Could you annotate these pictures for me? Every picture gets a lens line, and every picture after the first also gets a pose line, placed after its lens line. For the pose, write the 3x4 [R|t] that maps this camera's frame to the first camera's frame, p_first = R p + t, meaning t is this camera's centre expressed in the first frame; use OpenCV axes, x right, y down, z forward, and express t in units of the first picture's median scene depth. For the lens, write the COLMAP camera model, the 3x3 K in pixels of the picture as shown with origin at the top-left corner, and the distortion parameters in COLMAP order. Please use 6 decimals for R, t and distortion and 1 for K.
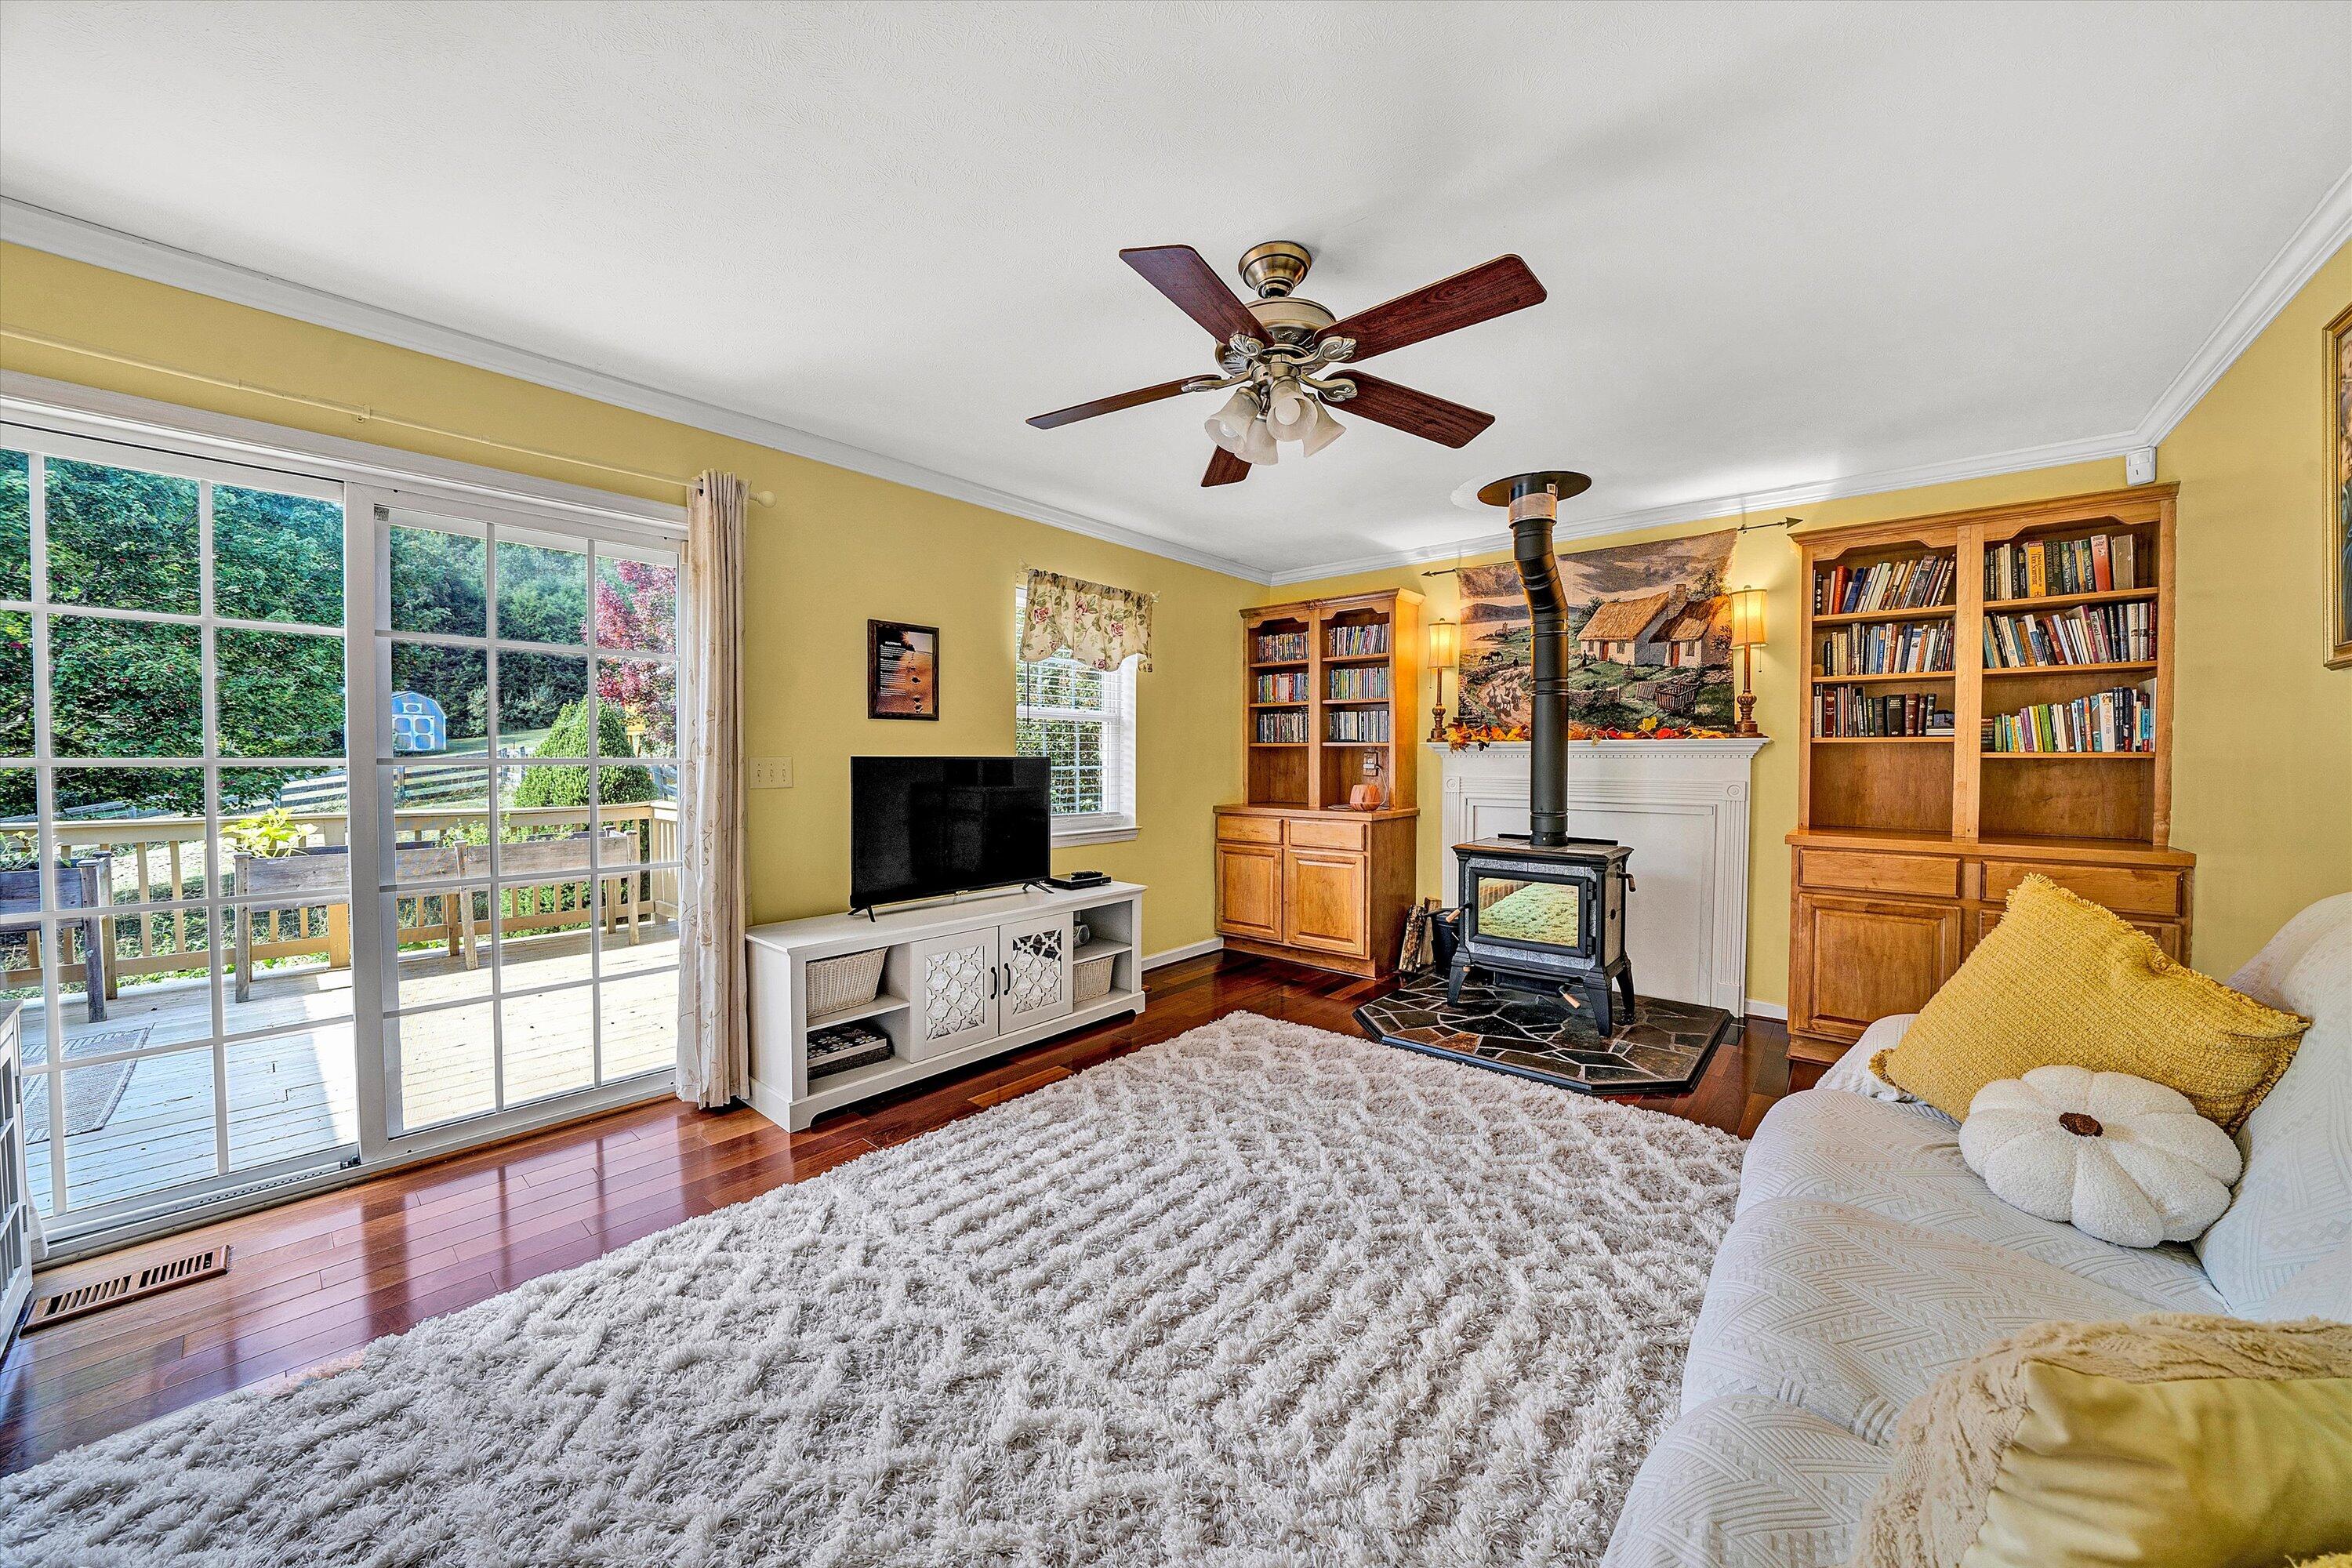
lens RADIAL K [[854.9, 0, 1182.0], [0, 854.9, 777.0], [0, 0, 1]] dist [-0.018117, 0.000994]
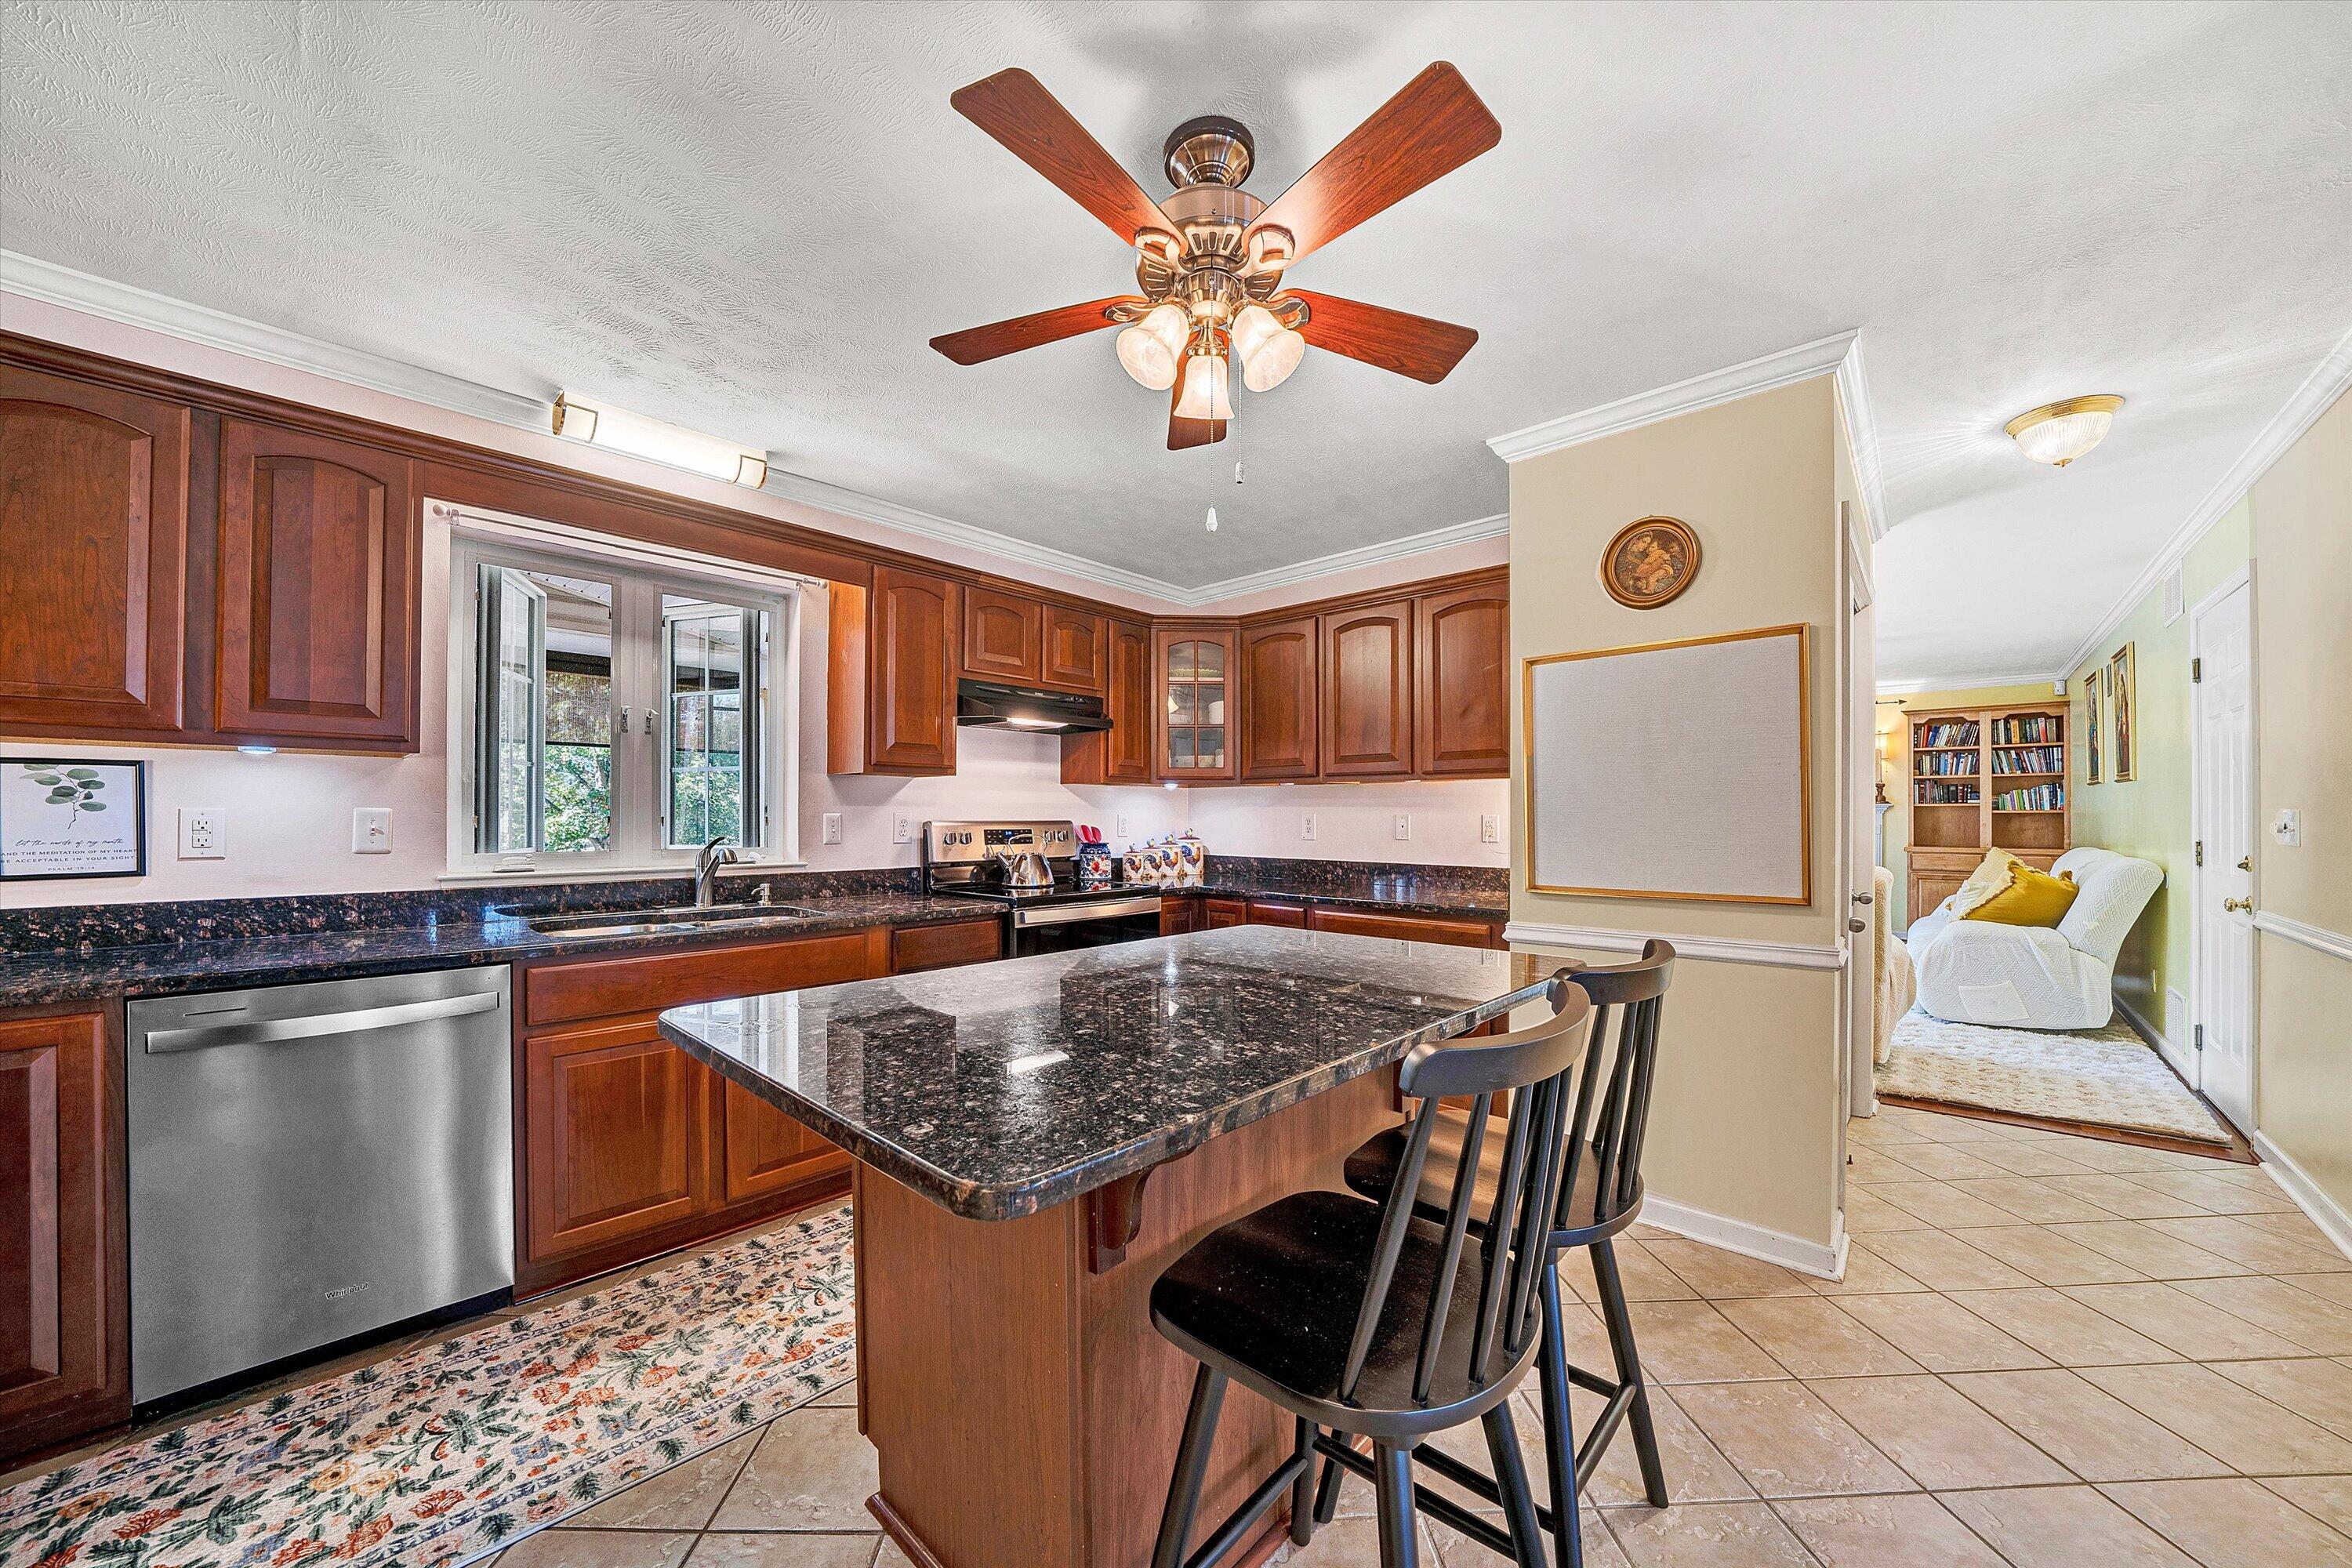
lens RADIAL K [[835.4, 0, 1186.9], [0, 835.4, 812.0], [0, 0, 1]] dist [-0.021338, 0.001486]
pose [[0.998973, 0.000258, -0.045306, -1.040604], [-0.001343, 0.999713, -0.023909, 0.028475], [0.045287, 0.023945, 0.998687, -1.211479]]
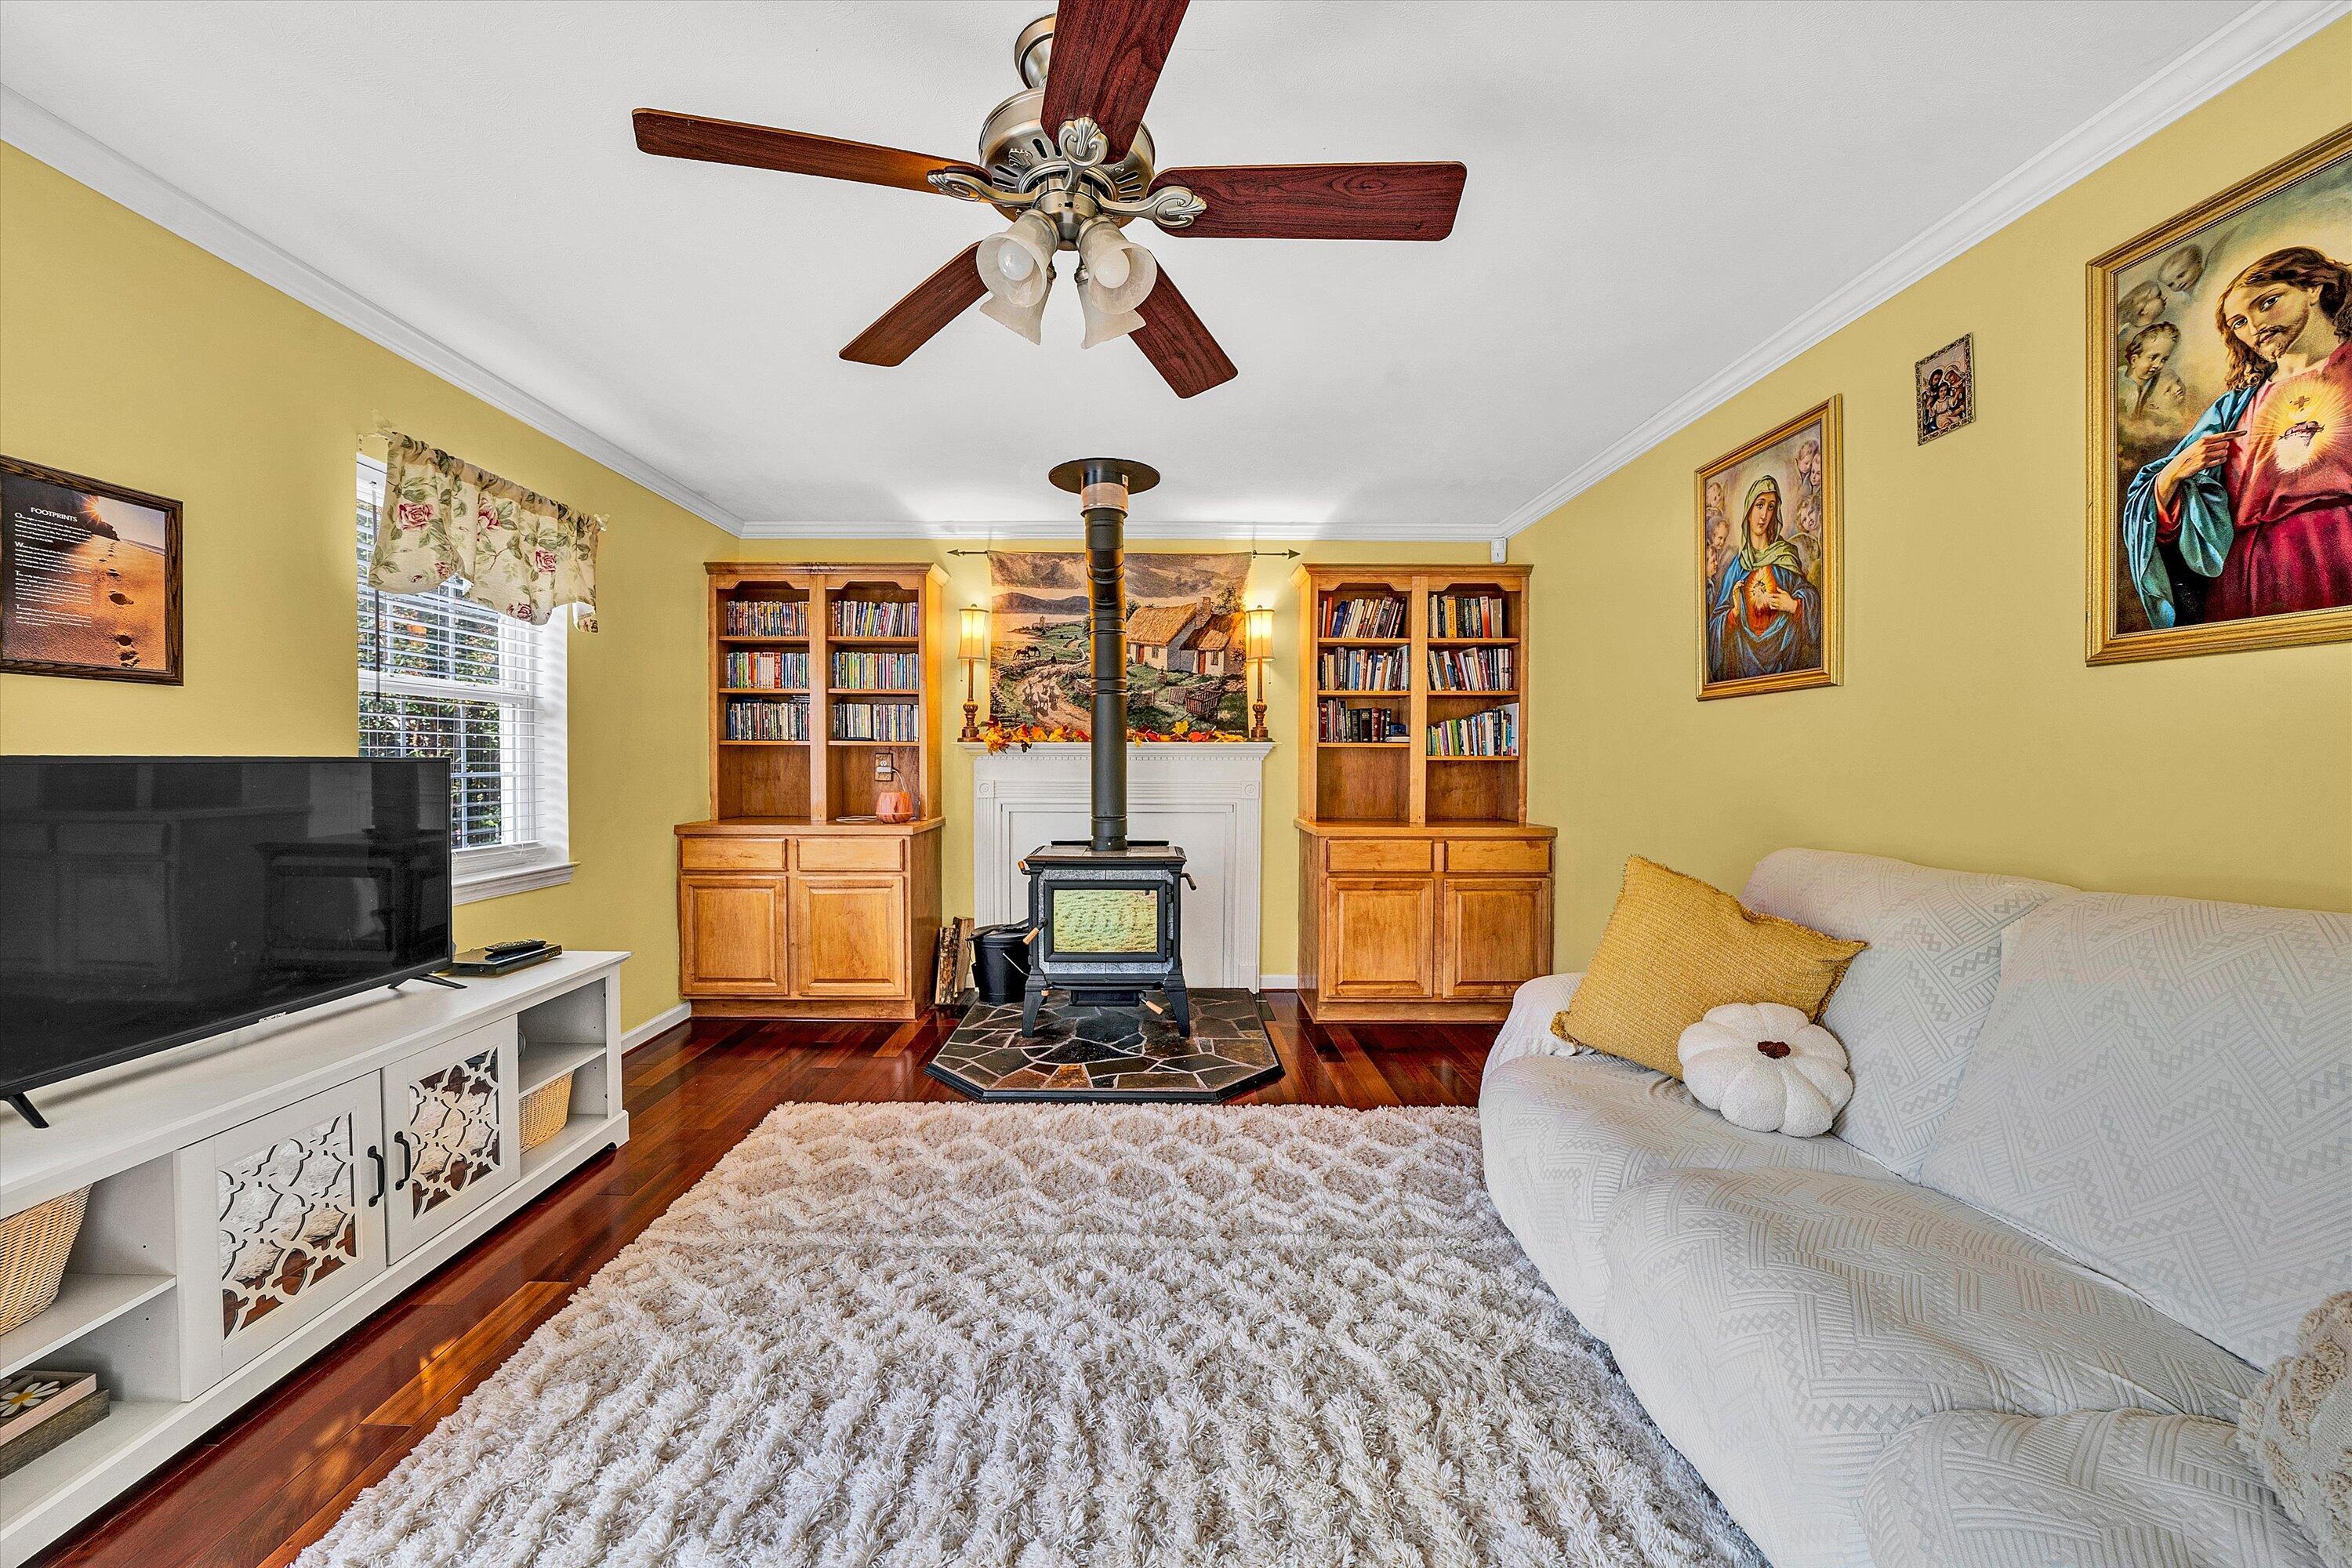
lens RADIAL K [[854.9, 0, 1170.9], [0, 854.9, 780.0], [0, 0, 1]] dist [-0.018117, 0.000994]
pose [[0.751324, -0.014704, 0.659770, -0.178540], [0.014034, 0.999882, 0.006303, -0.005453], [-0.659785, 0.004523, 0.751441, 0.253720]]
